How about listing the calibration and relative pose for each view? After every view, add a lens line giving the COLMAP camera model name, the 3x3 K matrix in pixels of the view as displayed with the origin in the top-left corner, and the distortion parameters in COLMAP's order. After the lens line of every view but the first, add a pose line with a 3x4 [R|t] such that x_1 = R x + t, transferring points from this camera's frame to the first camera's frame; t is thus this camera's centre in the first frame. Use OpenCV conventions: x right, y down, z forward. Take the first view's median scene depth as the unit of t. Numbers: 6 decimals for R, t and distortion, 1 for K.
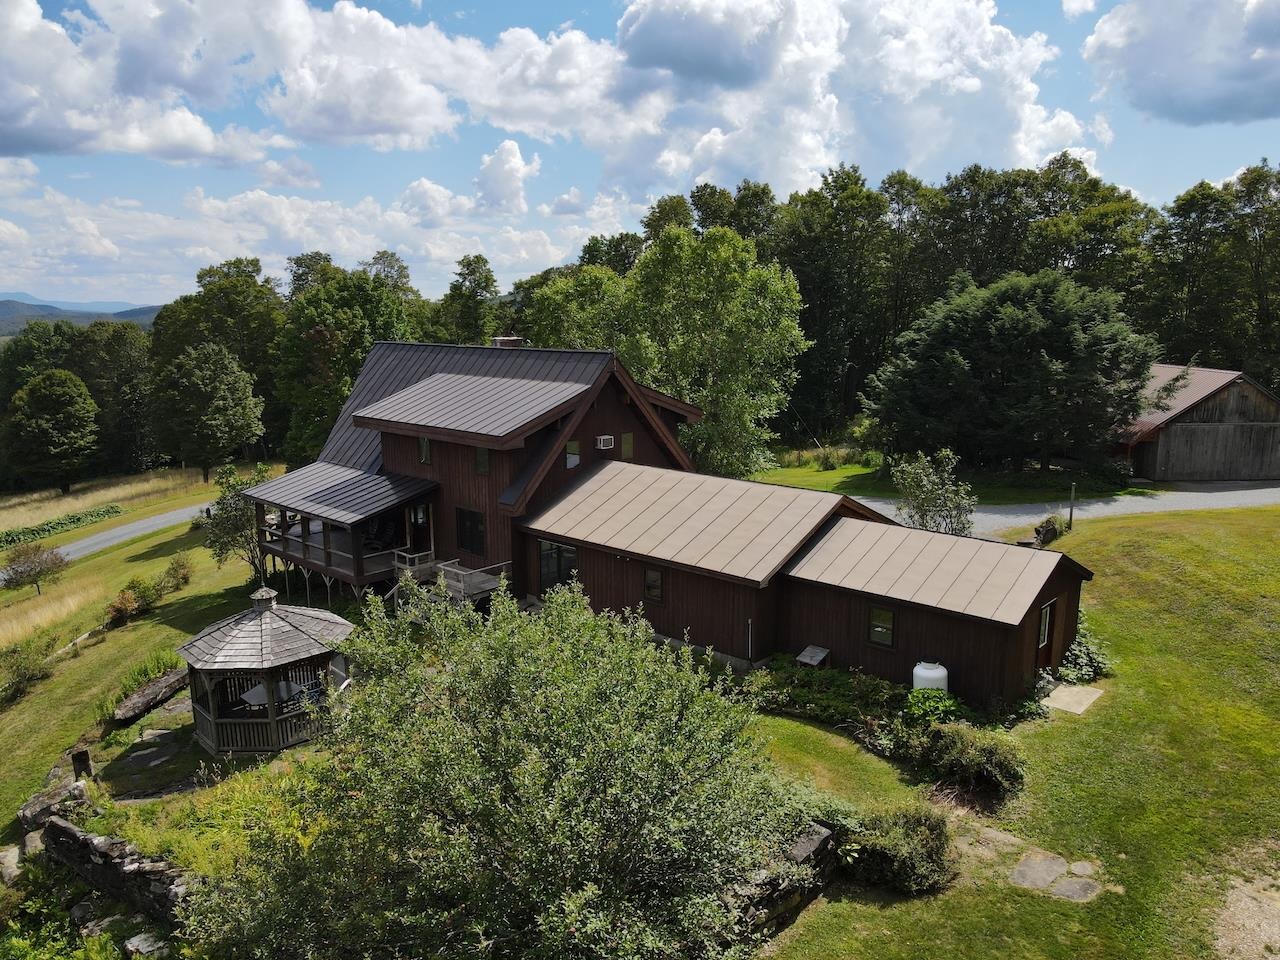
lens RADIAL K [[940.9, 0, 636.6], [0, 940.9, 482.1], [0, 0, 1]] dist [-0.005478, 0.040894]
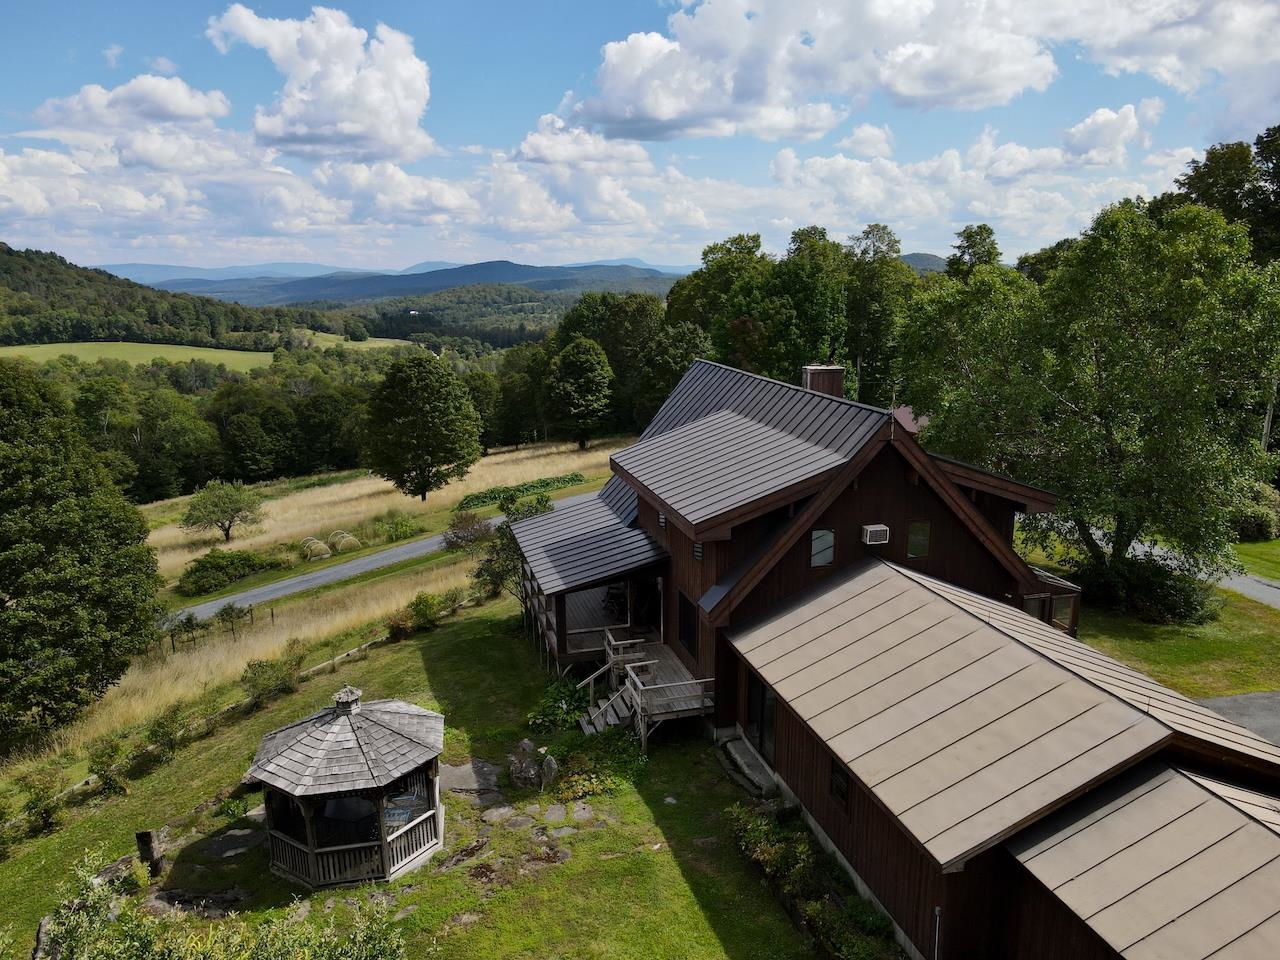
lens RADIAL K [[946.1, 0, 628.5], [0, 946.1, 475.2], [0, 0, 1]] dist [-0.022579, 0.040832]
pose [[0.839704, 0.111236, -0.531529, 0.121289], [-0.094317, 0.993794, 0.058976, -0.073129], [0.534791, 0.000610, 0.844984, 0.188981]]
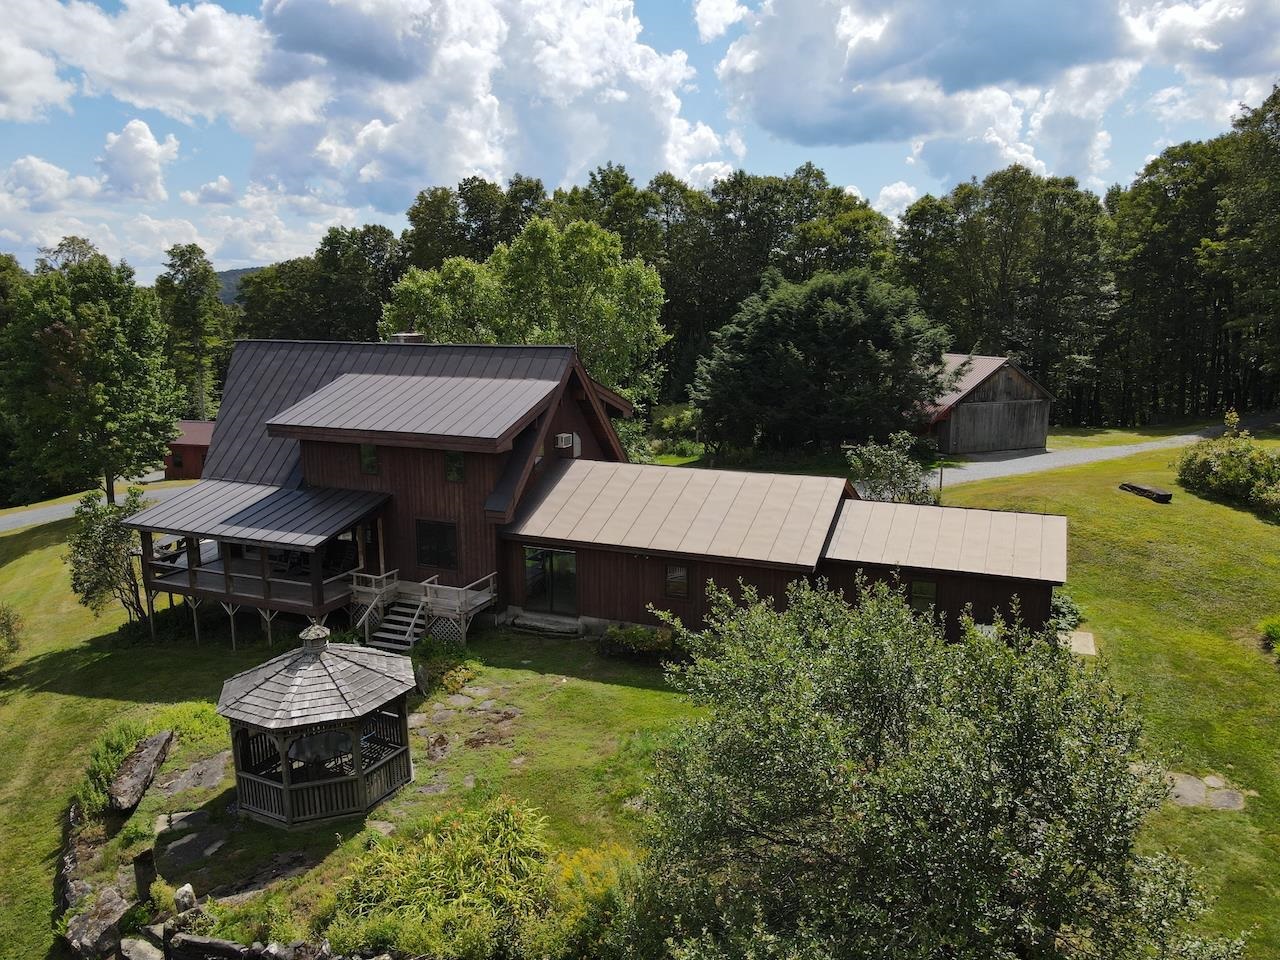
lens RADIAL K [[938.8, 0, 640.0], [0, 938.8, 480.0], [0, 0, 1]] dist [0.010980, 0.006614]
pose [[0.943092, -0.060861, 0.326916, -0.181237], [0.060715, 0.998098, 0.010662, -0.004906], [-0.326943, 0.009793, 0.944993, 0.044241]]
